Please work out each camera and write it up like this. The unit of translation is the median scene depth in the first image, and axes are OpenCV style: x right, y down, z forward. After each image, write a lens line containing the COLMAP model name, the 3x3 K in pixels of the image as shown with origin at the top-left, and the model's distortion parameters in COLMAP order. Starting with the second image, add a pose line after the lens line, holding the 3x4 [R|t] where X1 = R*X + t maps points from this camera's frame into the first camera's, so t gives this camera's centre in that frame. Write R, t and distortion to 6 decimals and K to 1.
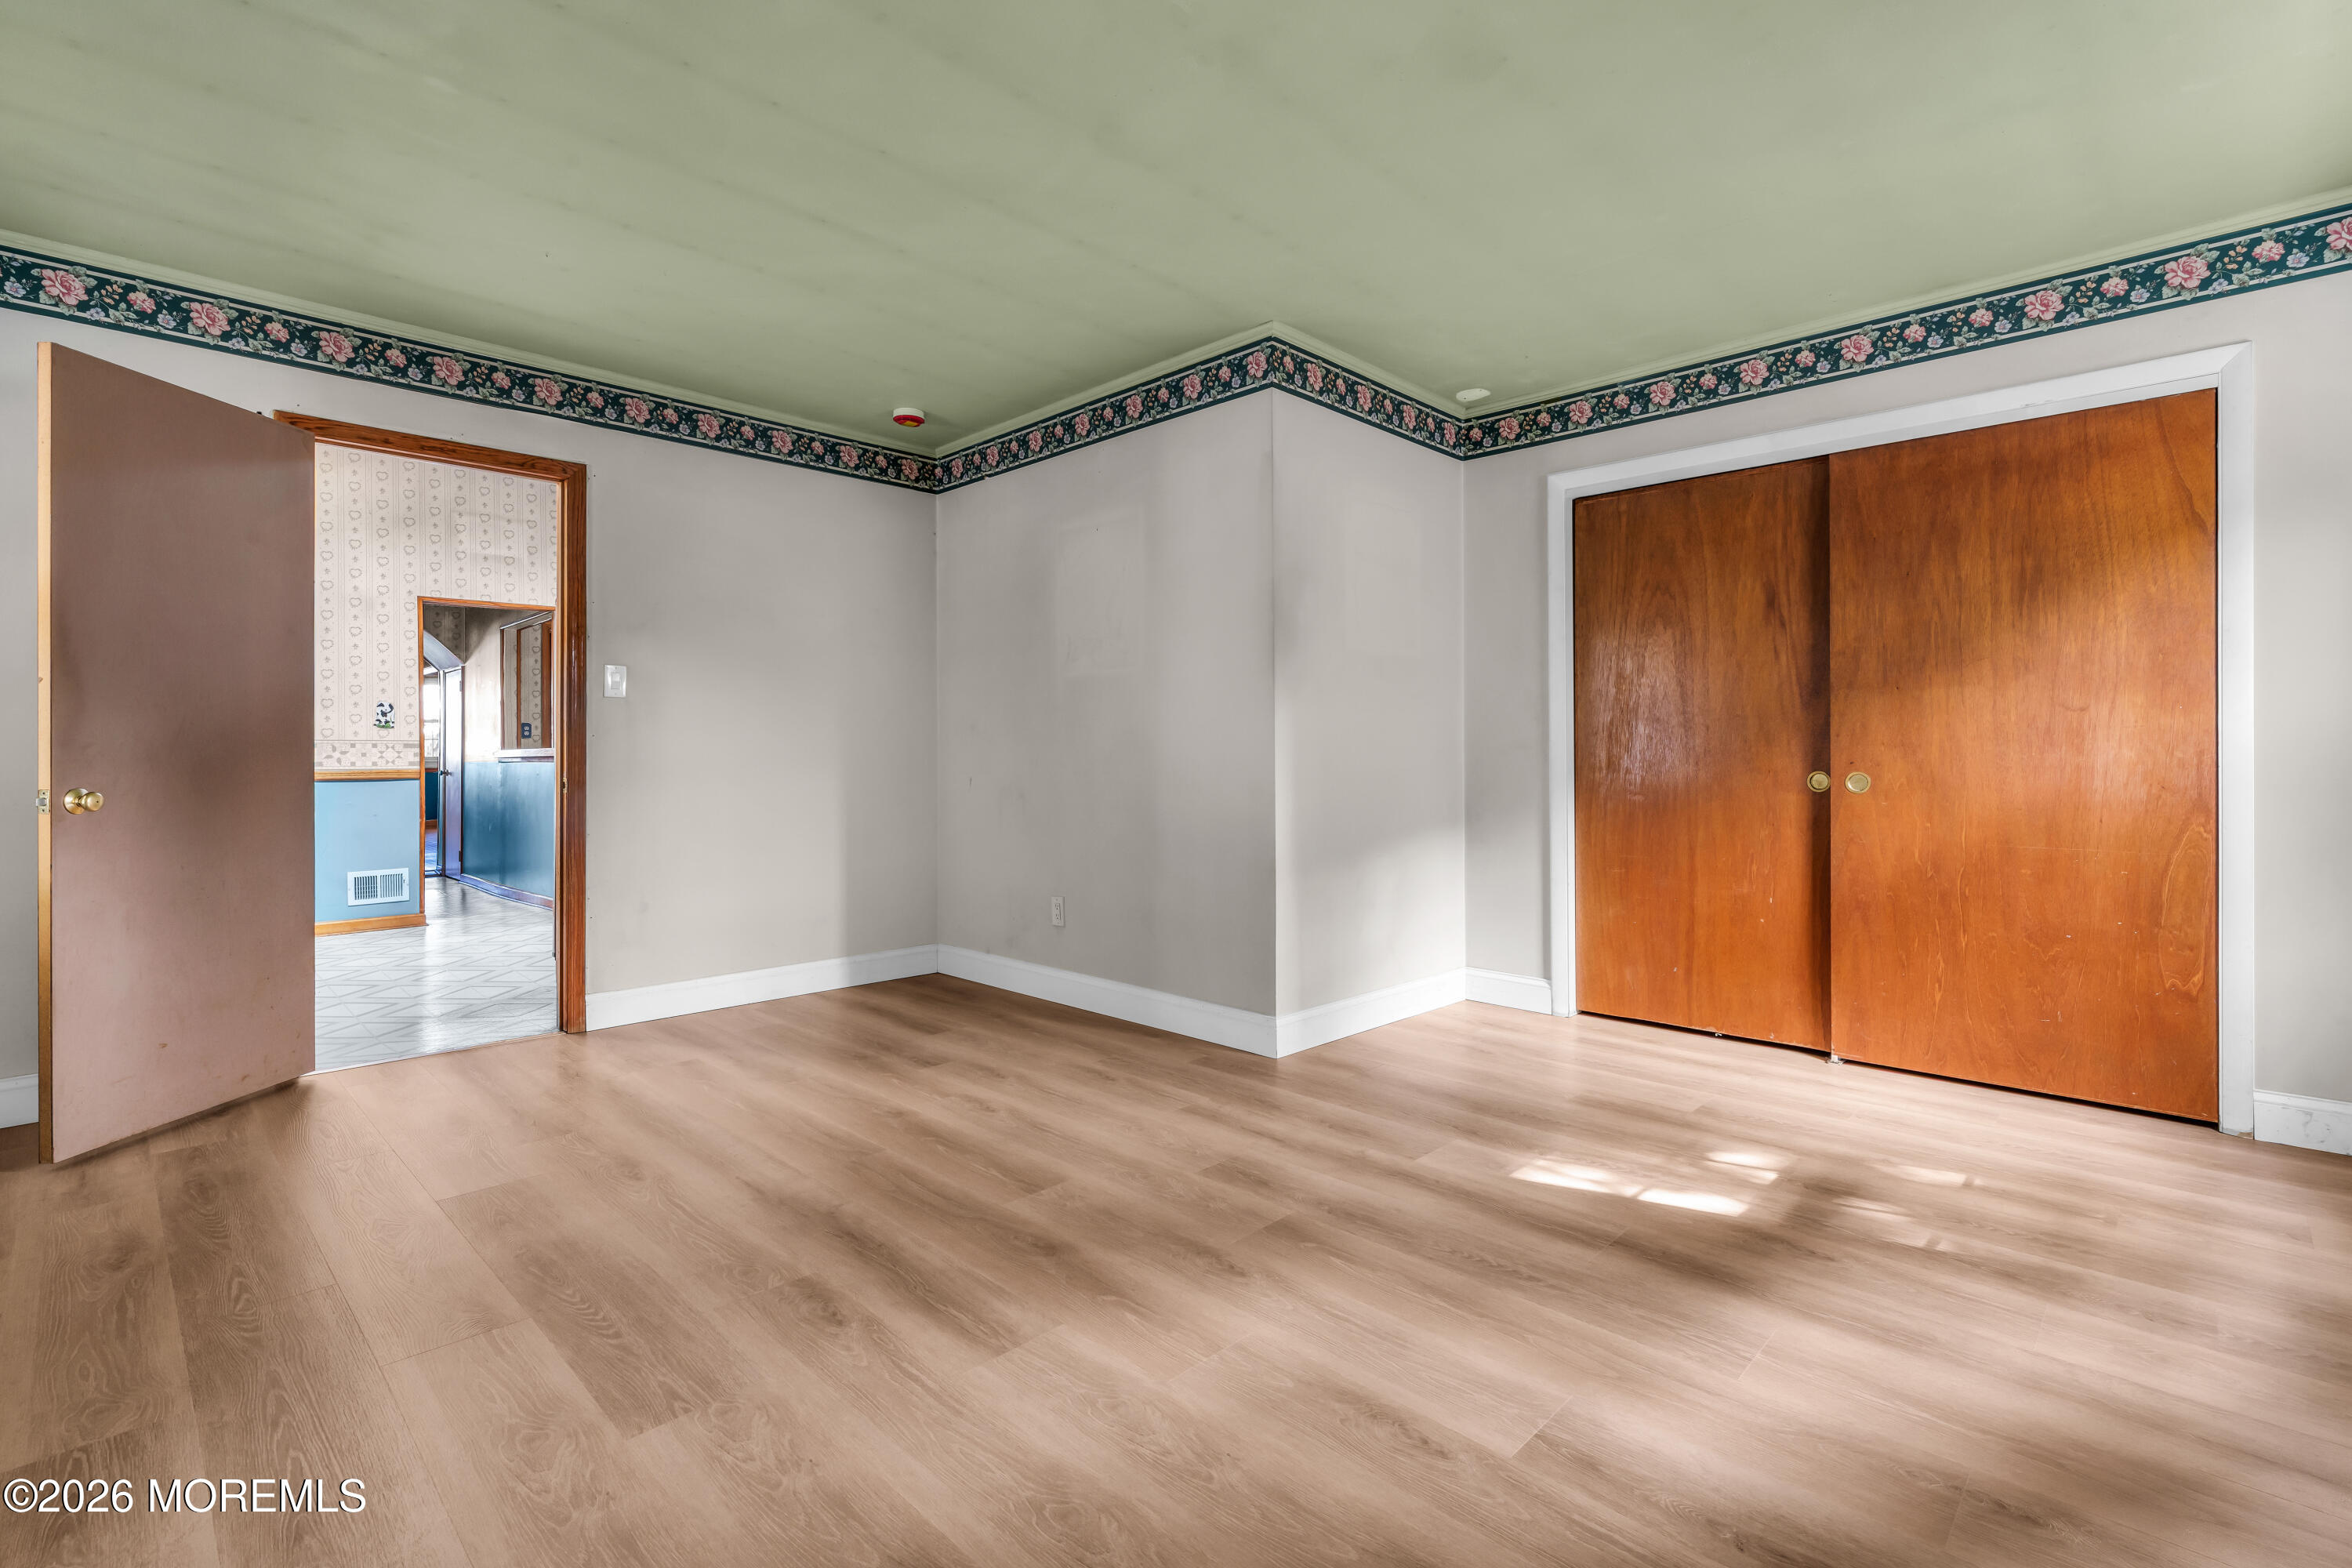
lens RADIAL K [[1073.3, 0, 1175.7], [0, 1073.3, 755.1], [0, 0, 1]] dist [-0.002427, -0.000415]
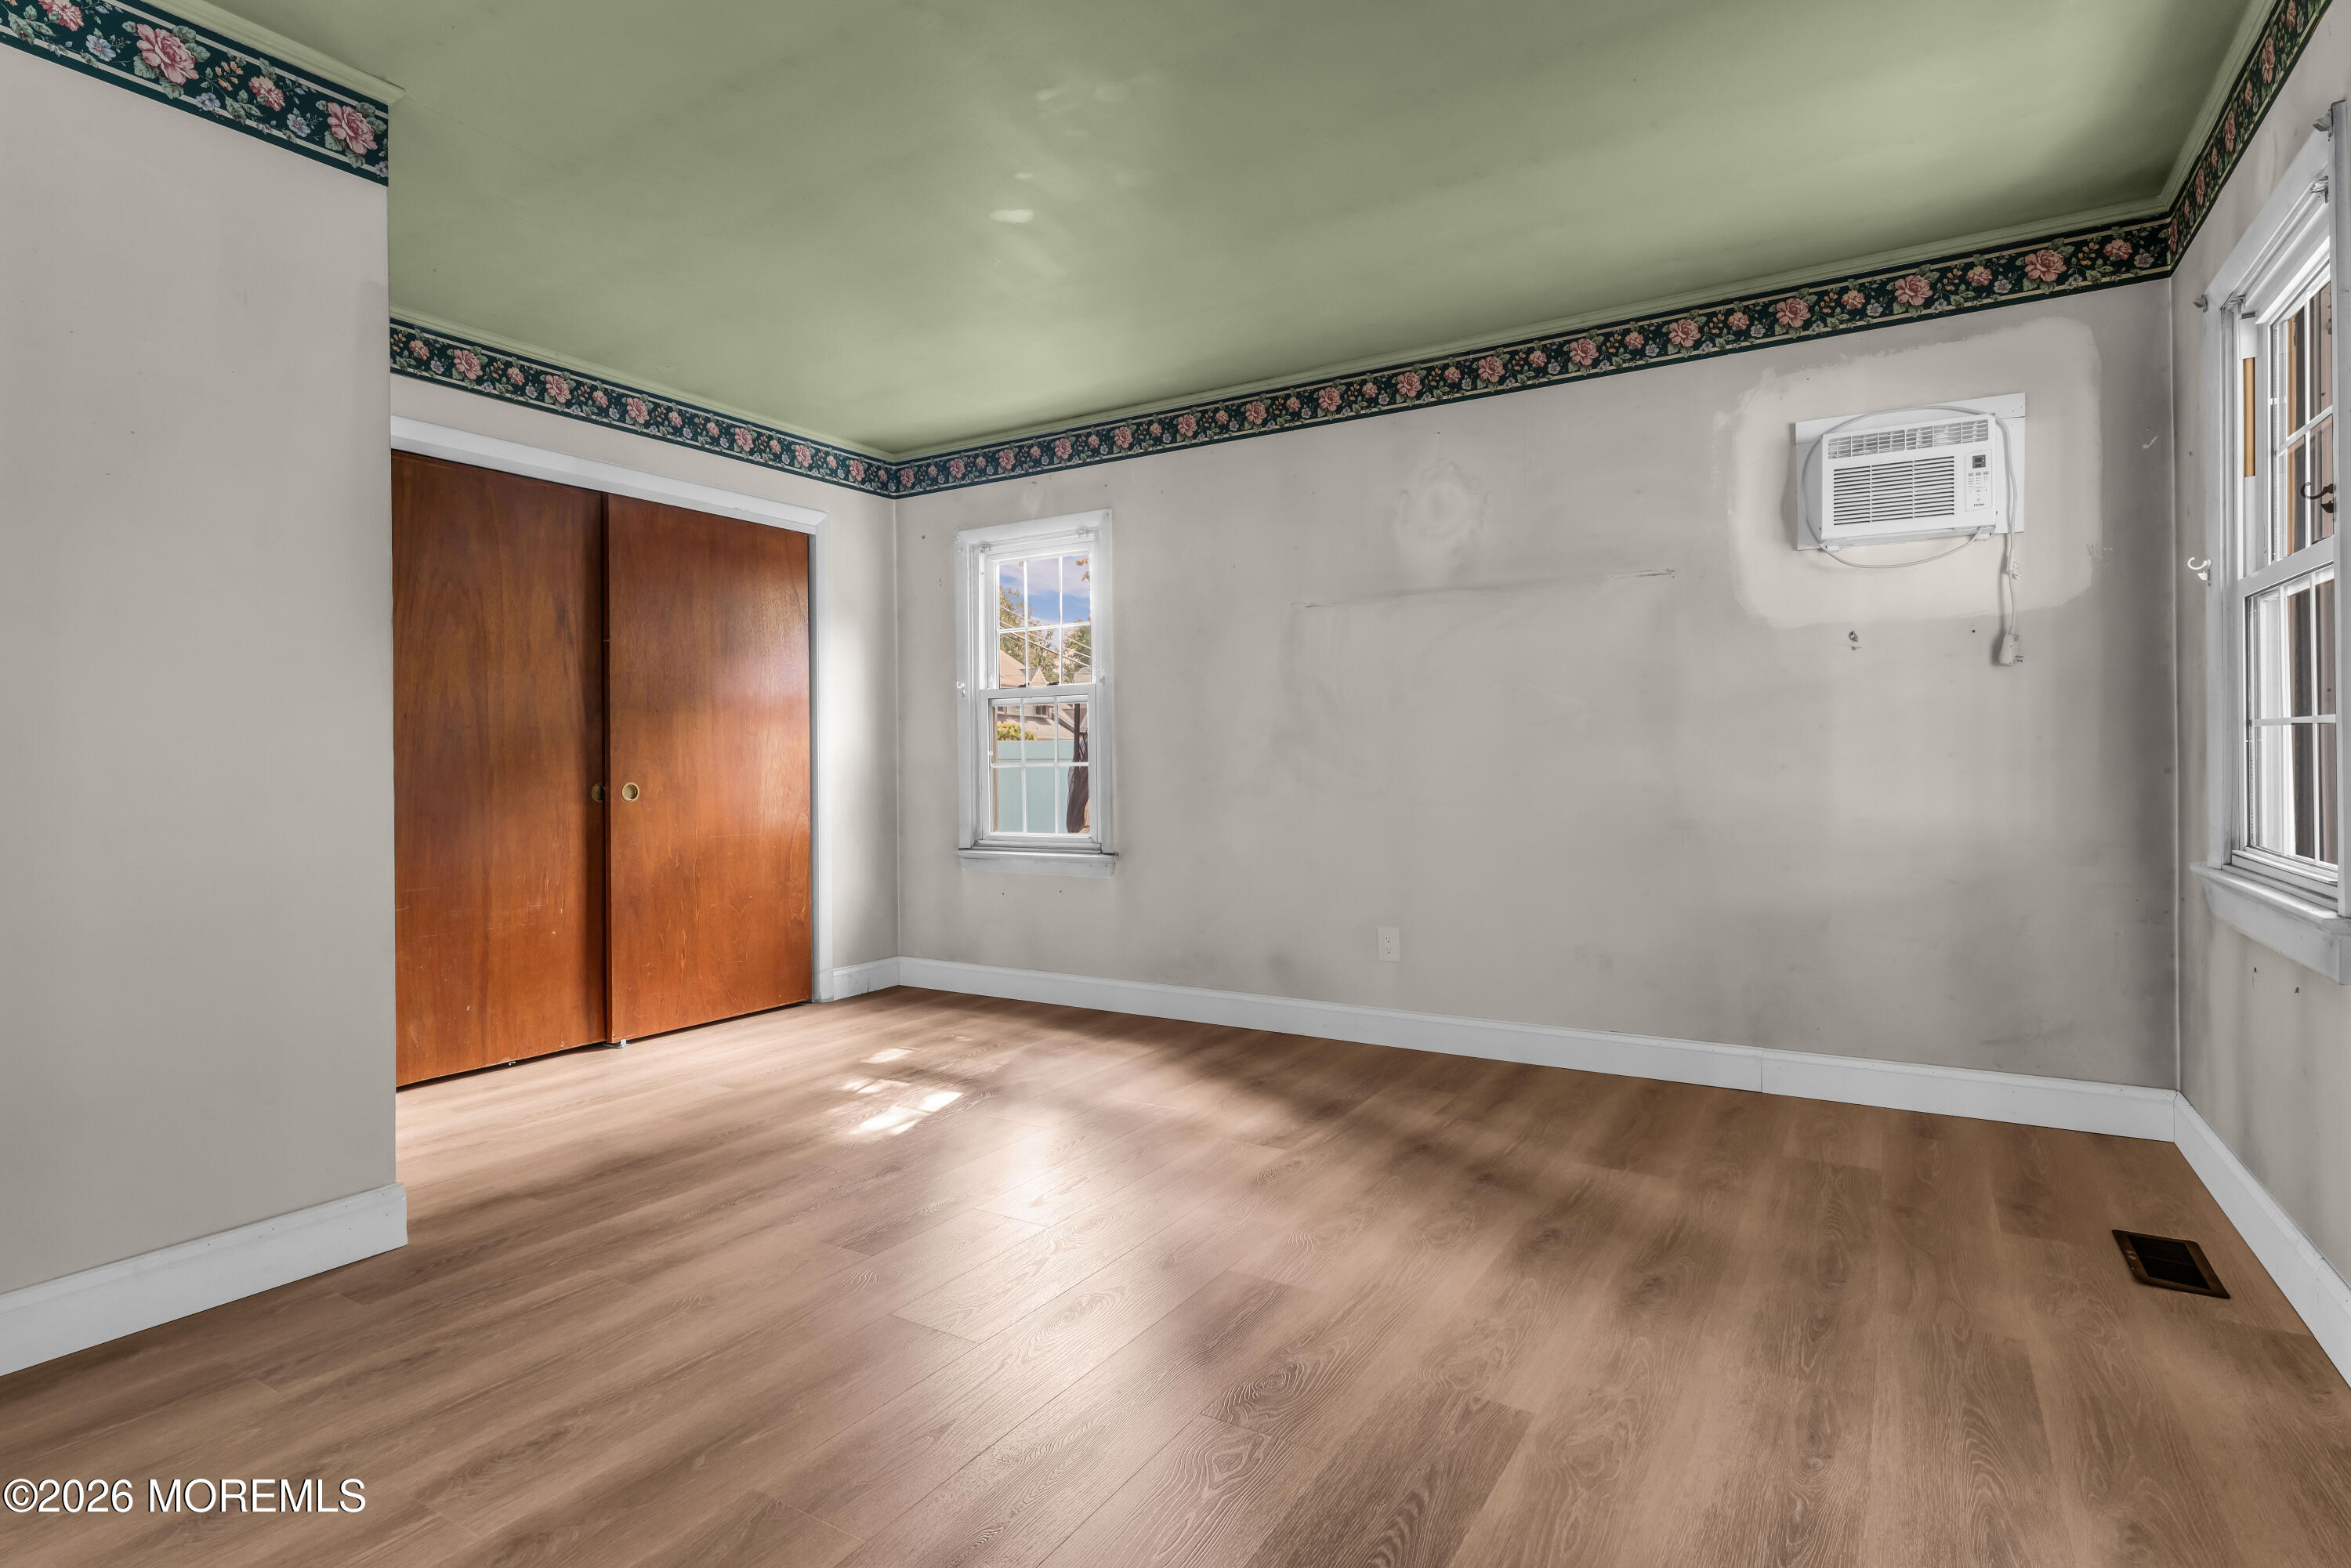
lens RADIAL K [[1174.9, 0, 1172.0], [0, 1174.9, 771.7], [0, 0, 1]] dist [-0.001076, 0.000014]
pose [[-0.219782, -0.004074, 0.975540, -0.737834], [0.008266, 0.999948, 0.006038, 0.001018], [-0.975514, 0.009391, -0.219737, 0.757634]]
